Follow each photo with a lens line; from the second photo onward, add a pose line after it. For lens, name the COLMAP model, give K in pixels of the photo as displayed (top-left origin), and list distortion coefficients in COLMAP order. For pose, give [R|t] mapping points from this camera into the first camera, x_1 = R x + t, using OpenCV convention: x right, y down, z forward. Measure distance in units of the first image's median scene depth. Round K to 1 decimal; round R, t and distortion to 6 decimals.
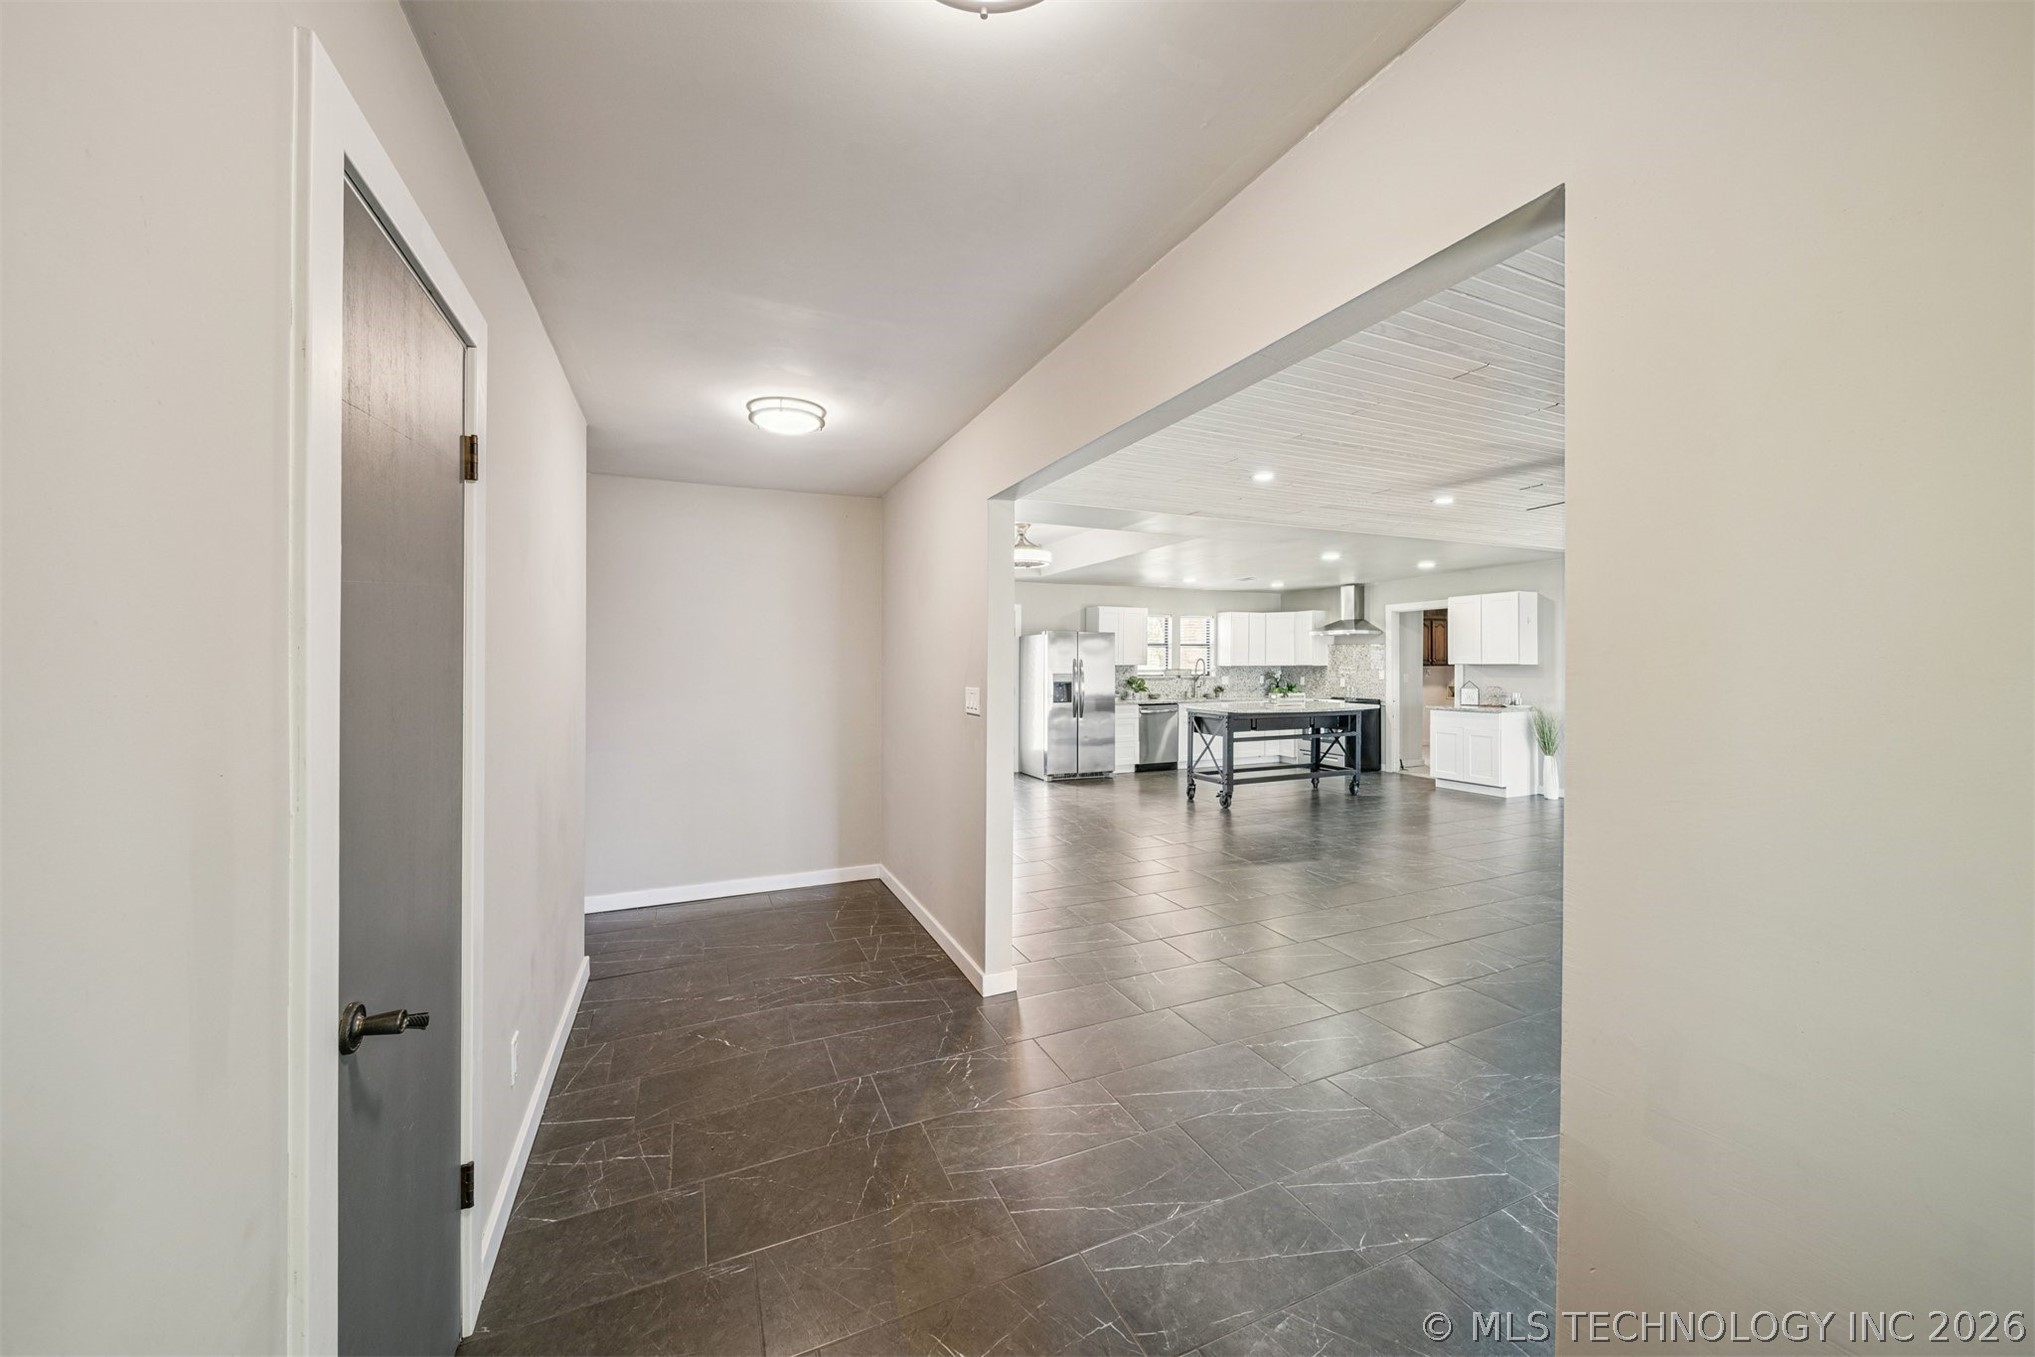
lens RADIAL K [[722.3, 0, 1011.4], [0, 722.3, 664.5], [0, 0, 1]] dist [0.010435, -0.000020]
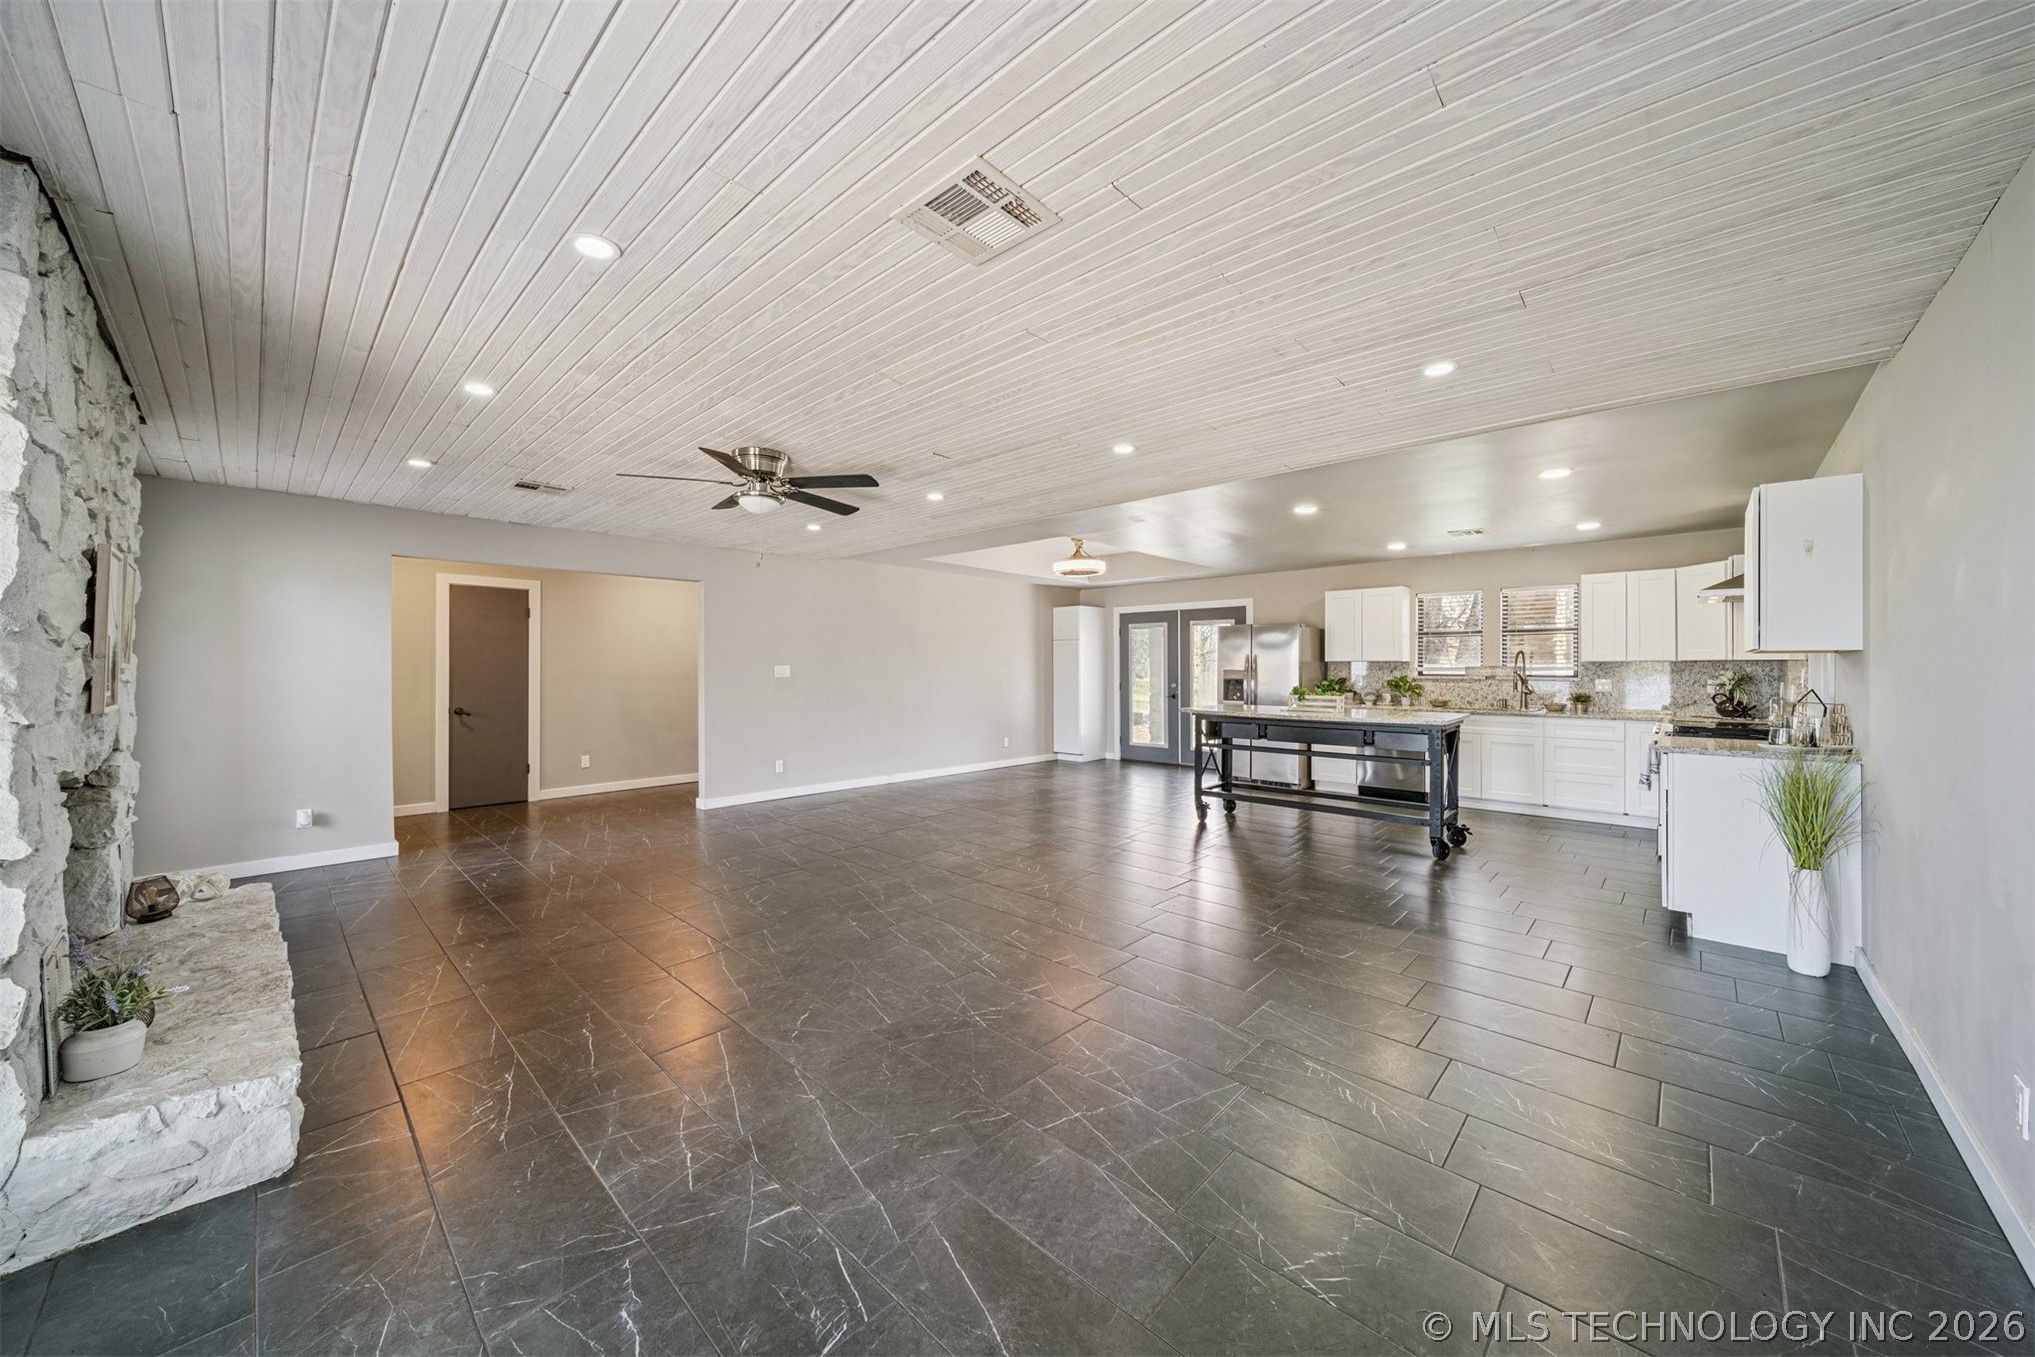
lens RADIAL K [[722.3, 0, 1011.4], [0, 722.3, 664.5], [0, 0, 1]] dist [0.010435, -0.000020]
pose [[0.384118, -0.003764, -0.923276, 0.818919], [-0.002696, 0.999983, -0.005199, 0.011010], [0.923280, 0.004486, 0.384102, 0.362513]]
